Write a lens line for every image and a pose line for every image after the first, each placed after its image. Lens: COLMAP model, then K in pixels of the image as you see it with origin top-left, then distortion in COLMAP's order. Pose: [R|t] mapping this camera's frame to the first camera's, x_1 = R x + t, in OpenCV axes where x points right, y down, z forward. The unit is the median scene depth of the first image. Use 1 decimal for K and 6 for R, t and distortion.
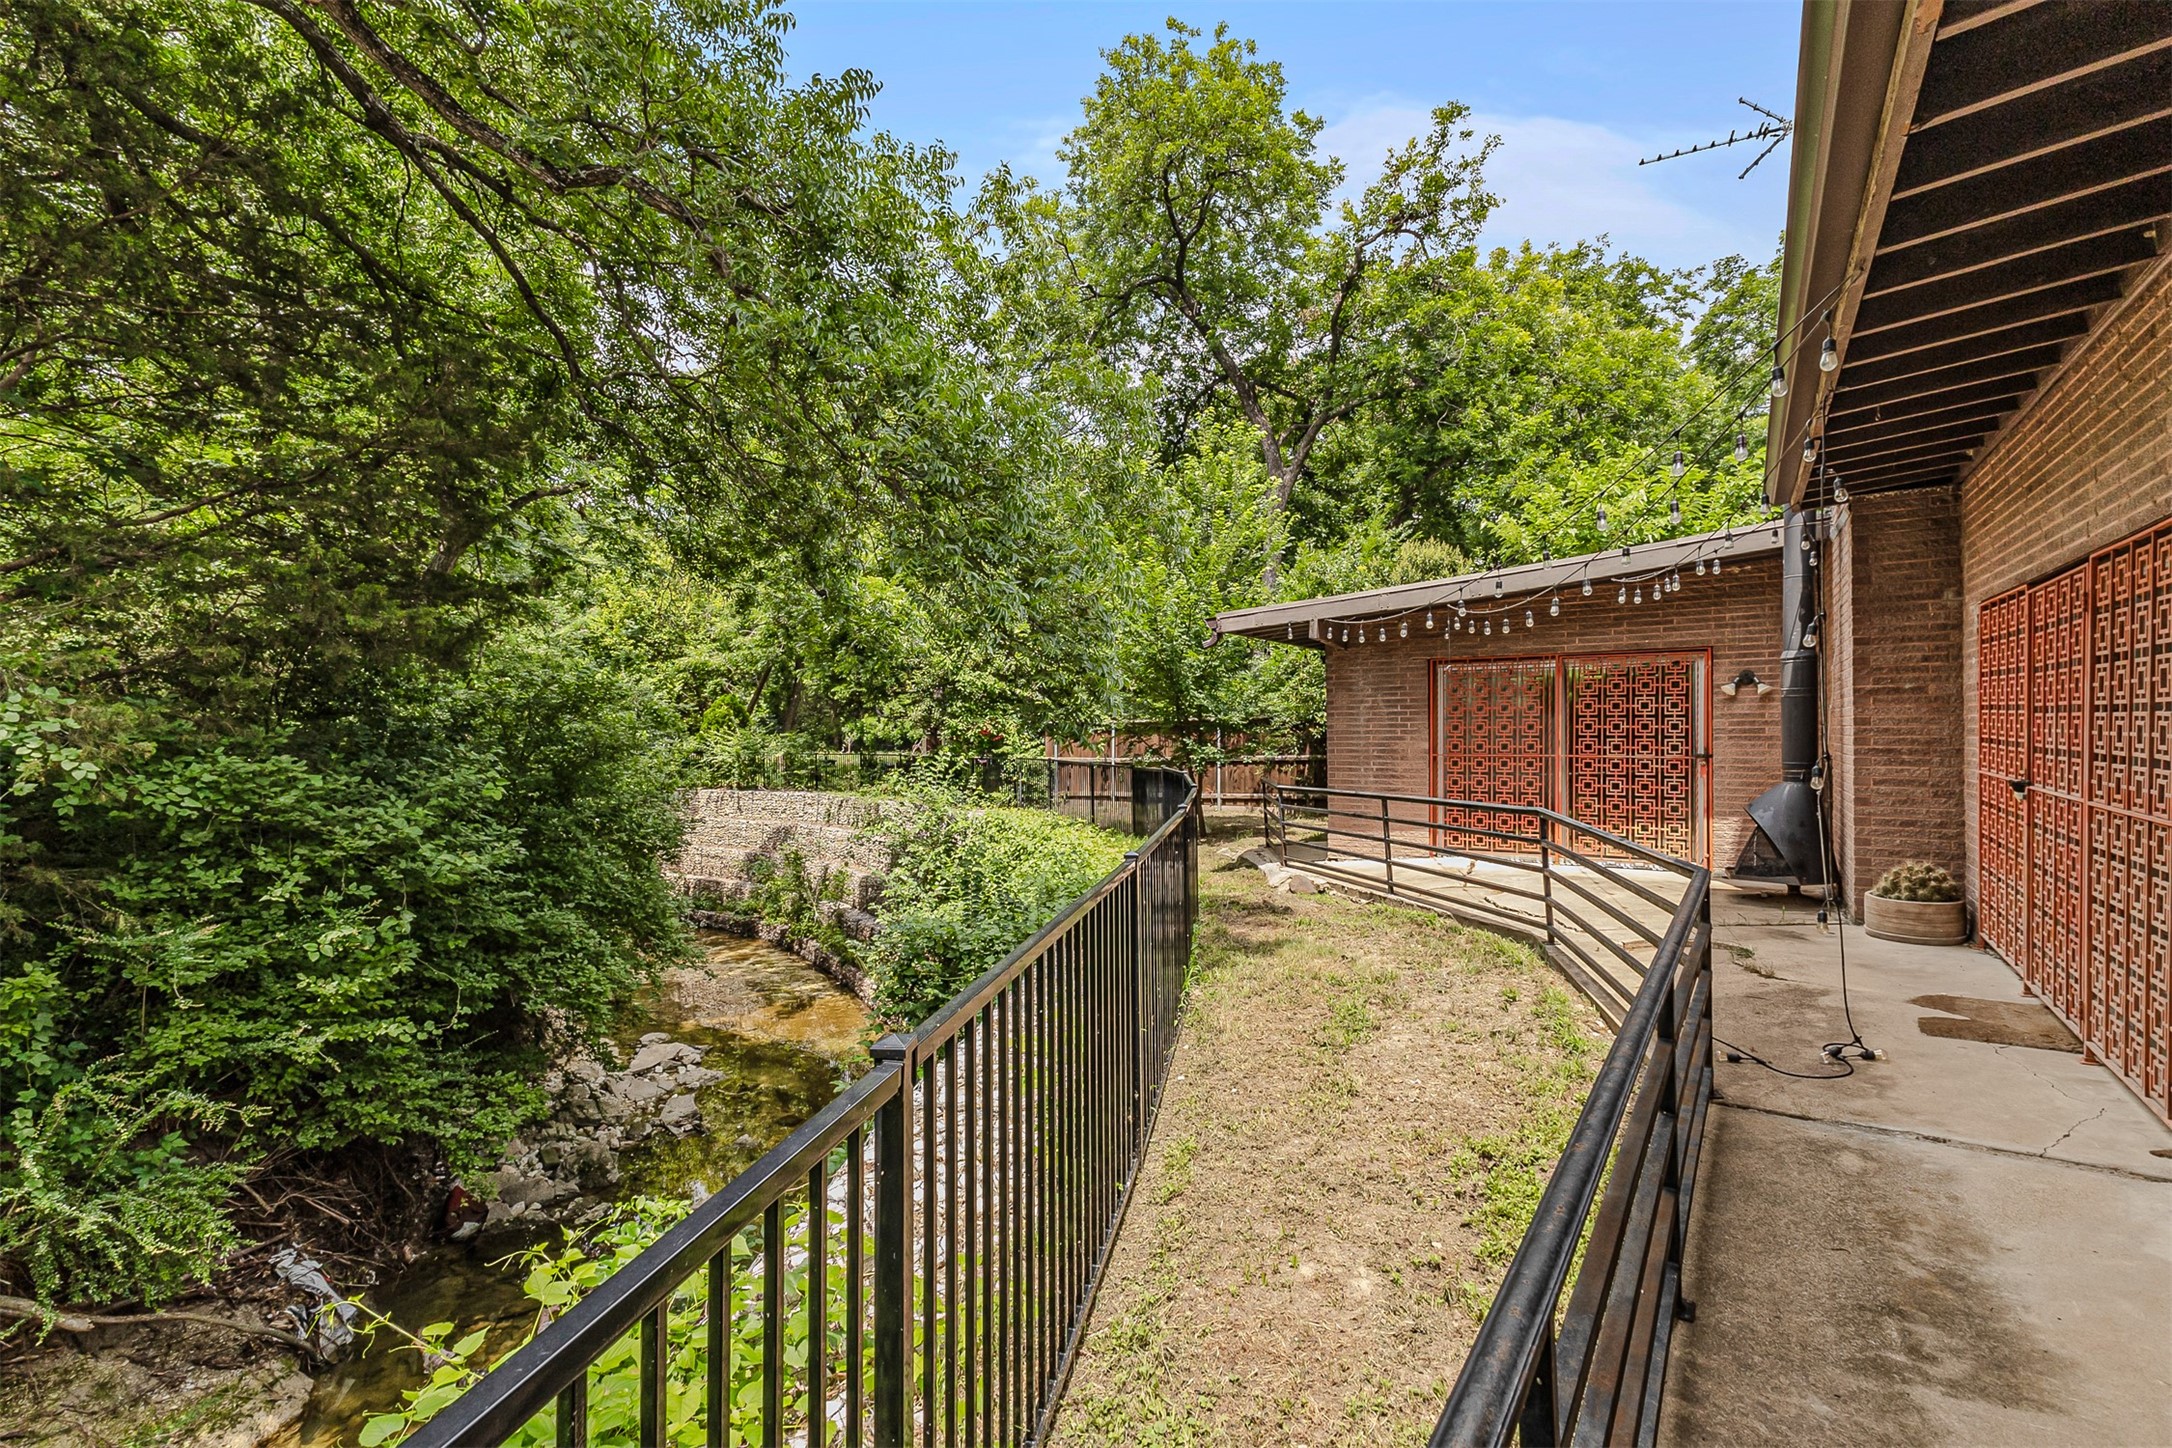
lens RADIAL K [[1014.5, 0, 1090.5], [0, 1014.5, 726.5], [0, 0, 1]] dist [0.024428, -0.000606]
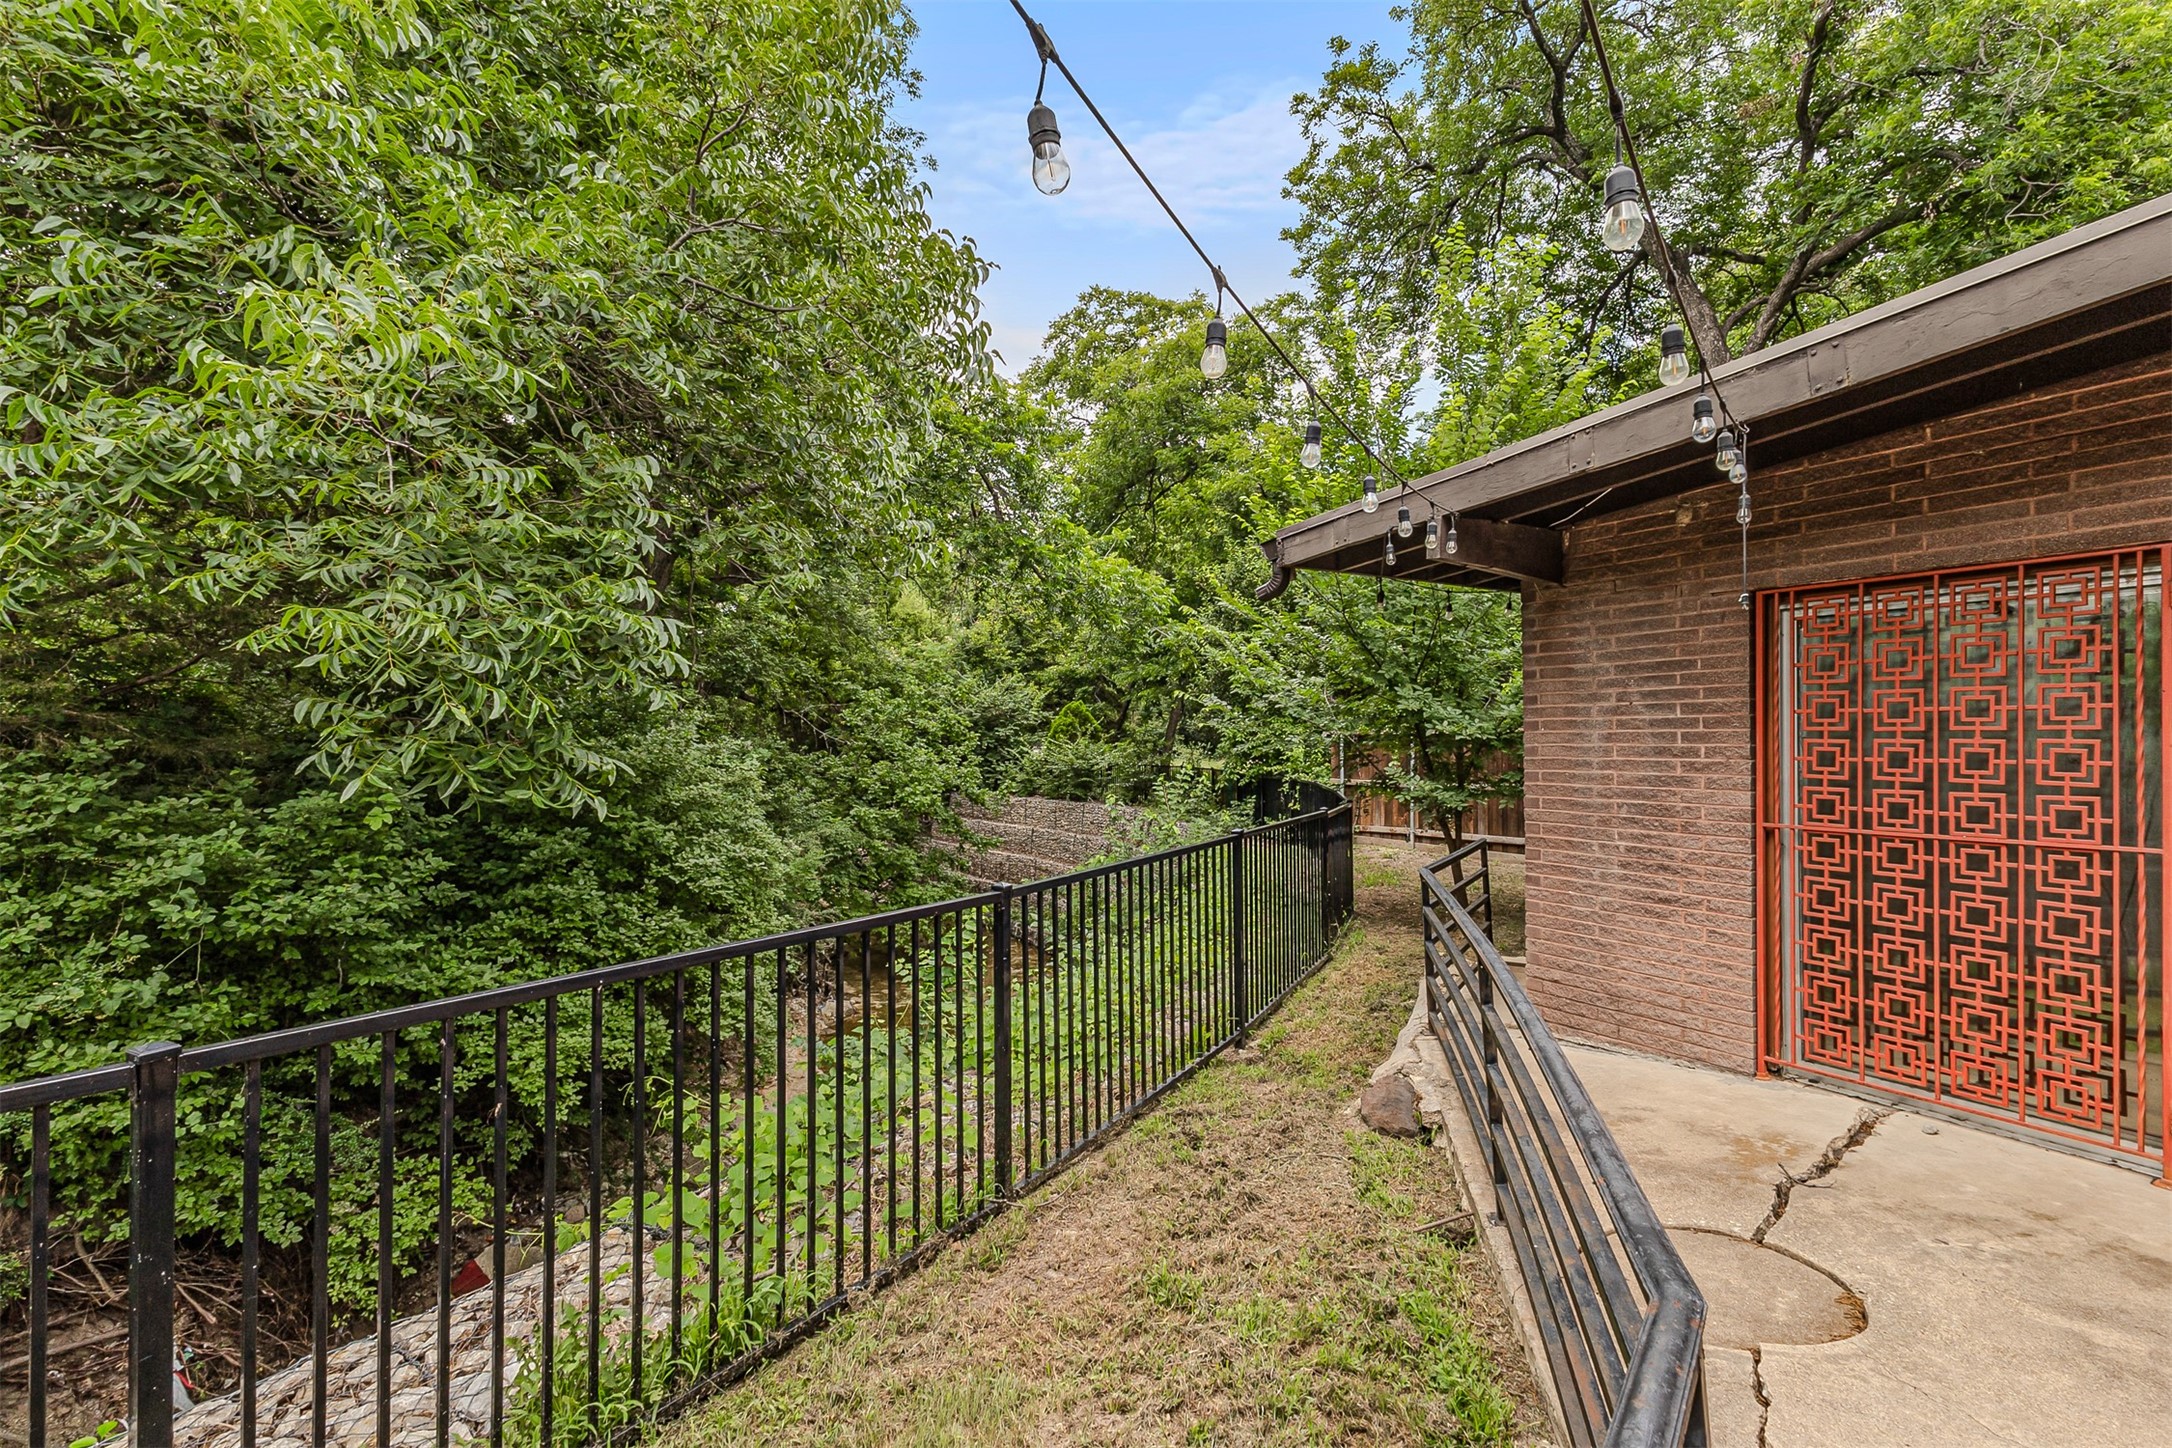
lens RADIAL K [[1014.5, 0, 1090.5], [0, 1014.5, 726.5], [0, 0, 1]] dist [0.024428, -0.000606]
pose [[0.901794, -0.002440, -0.432160, 0.270859], [0.000241, 0.999987, -0.005143, -0.009792], [0.432167, 0.004534, 0.901782, 0.511515]]
